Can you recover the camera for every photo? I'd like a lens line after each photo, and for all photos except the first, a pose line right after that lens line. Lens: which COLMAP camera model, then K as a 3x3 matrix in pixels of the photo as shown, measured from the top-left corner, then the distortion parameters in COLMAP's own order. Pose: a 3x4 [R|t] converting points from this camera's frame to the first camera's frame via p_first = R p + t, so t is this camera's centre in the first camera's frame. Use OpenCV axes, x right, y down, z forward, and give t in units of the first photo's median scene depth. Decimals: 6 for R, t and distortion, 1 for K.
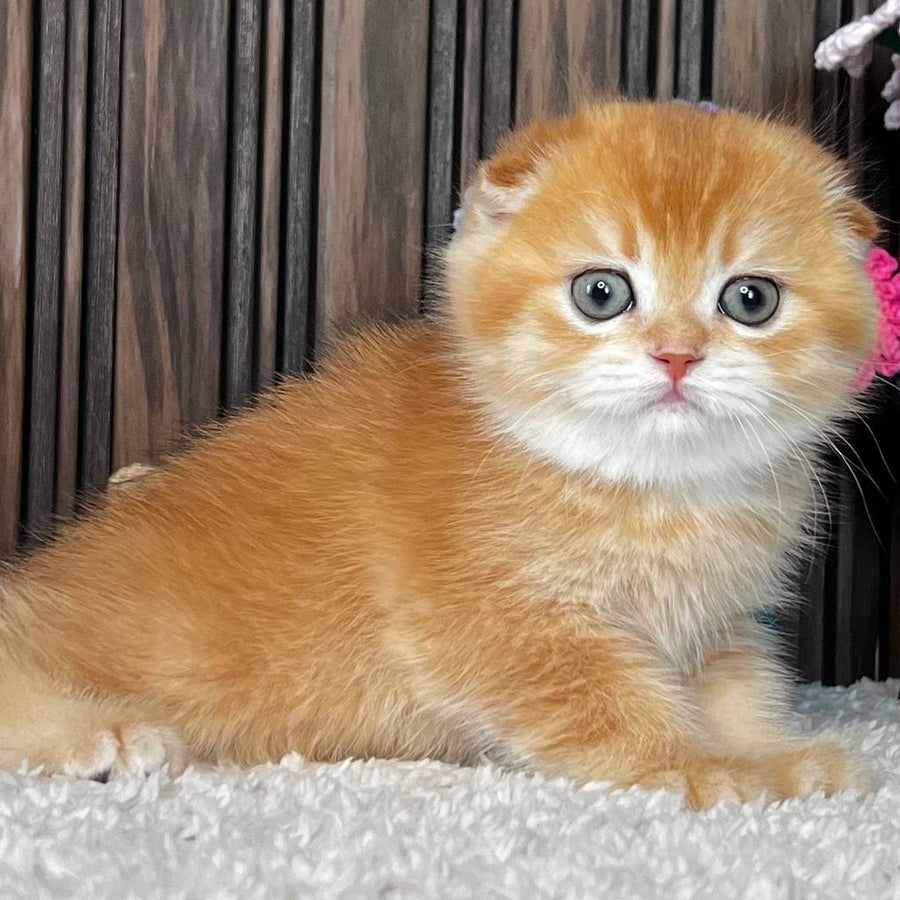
lens RADIAL K [[3538.5, 0, 448.1], [0, 3538.5, 449.7], [0, 0, 1]] dist [-0.090655, 0.000000]
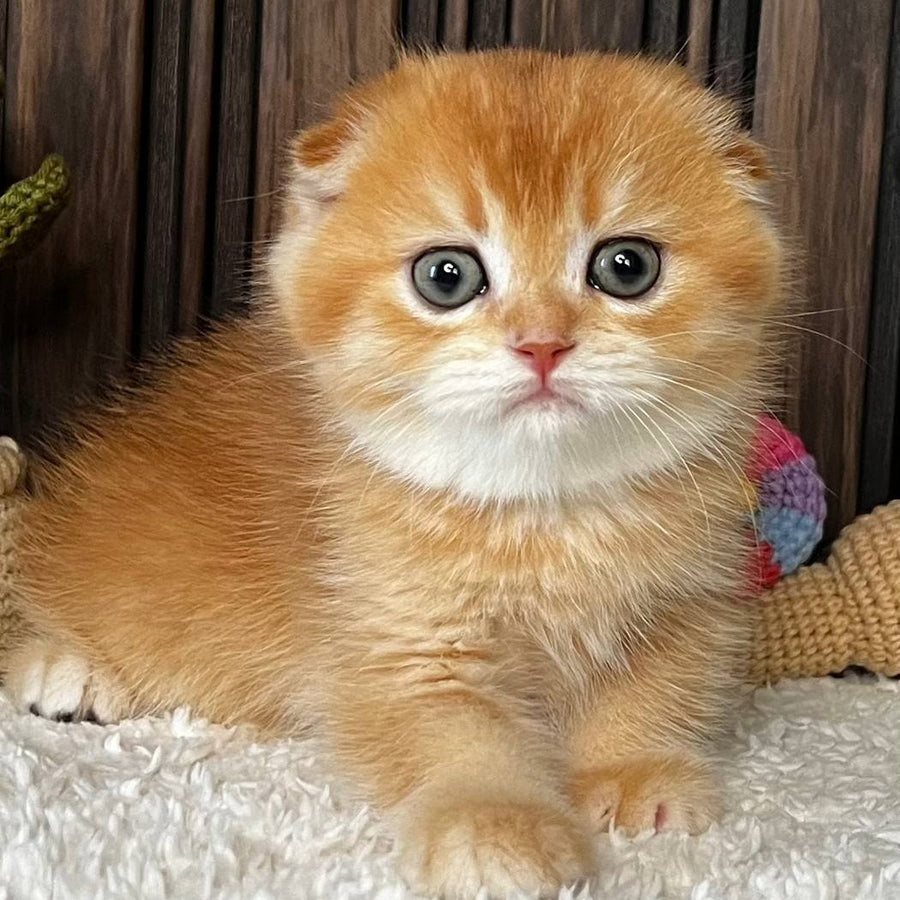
lens RADIAL K [[3538.5, 0, 448.7], [0, 3538.5, 449.1], [0, 0, 1]] dist [-0.090655, 0.000000]
pose [[0.996218, -0.079817, 0.034340, 0.011666], [0.079883, 0.996804, -0.000563, -0.002802], [-0.034186, 0.003304, 0.999410, 0.161394]]
